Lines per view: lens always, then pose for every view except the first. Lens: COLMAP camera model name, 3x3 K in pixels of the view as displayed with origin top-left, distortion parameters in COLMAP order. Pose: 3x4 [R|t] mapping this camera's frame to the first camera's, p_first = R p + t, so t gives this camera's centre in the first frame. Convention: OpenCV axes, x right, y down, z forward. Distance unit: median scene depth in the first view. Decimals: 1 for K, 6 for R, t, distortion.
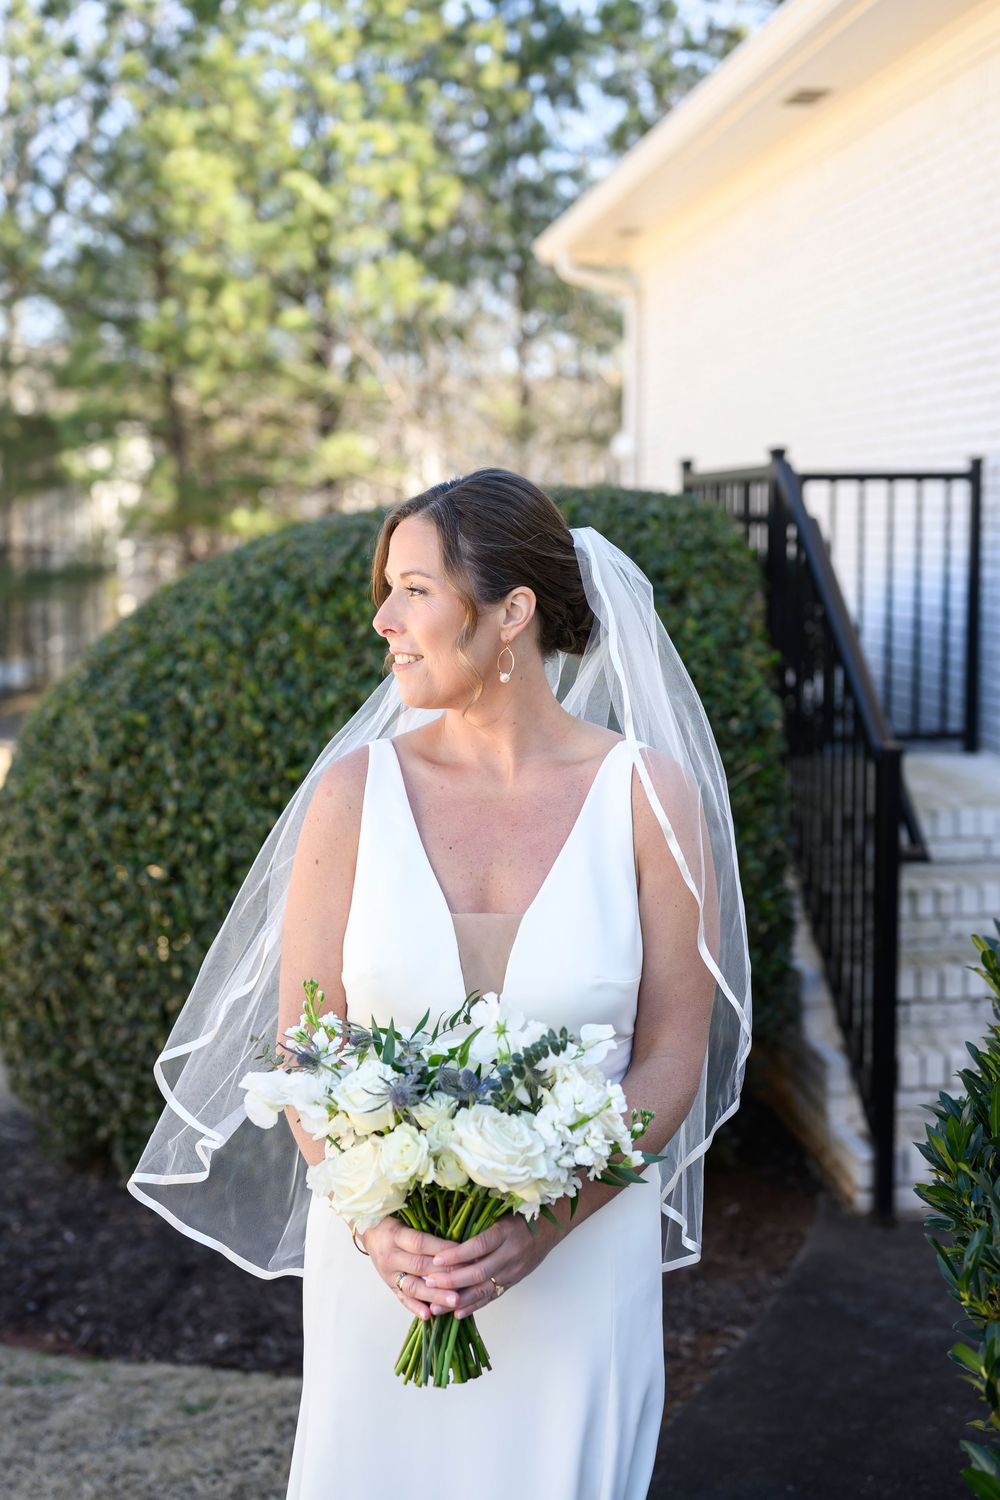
lens RADIAL K [[2091.4, 0, 500.0], [0, 2091.4, 750.0], [0, 0, 1]] dist [0.020655, 0.068544]
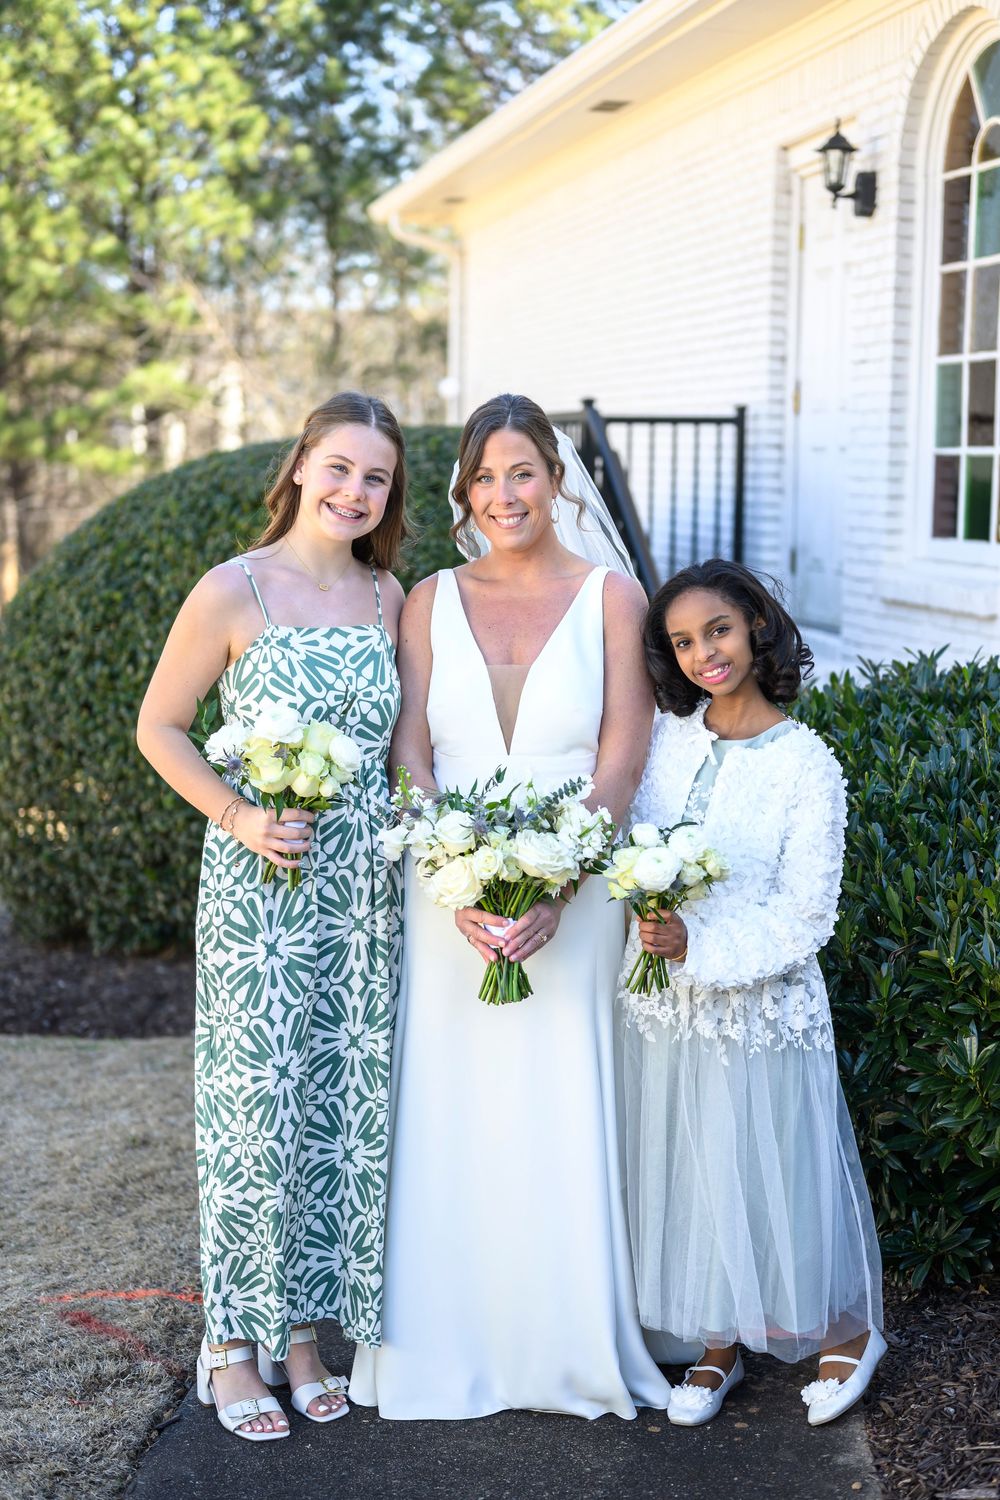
lens RADIAL K [[2091.4, 0, 500.0], [0, 2091.4, 750.0], [0, 0, 1]] dist [0.020655, 0.068544]
pose [[0.995483, -0.001212, 0.094935, -0.052245], [-0.001750, 0.999514, 0.031112, 0.039523], [-0.094927, -0.031138, 0.994997, -0.340970]]
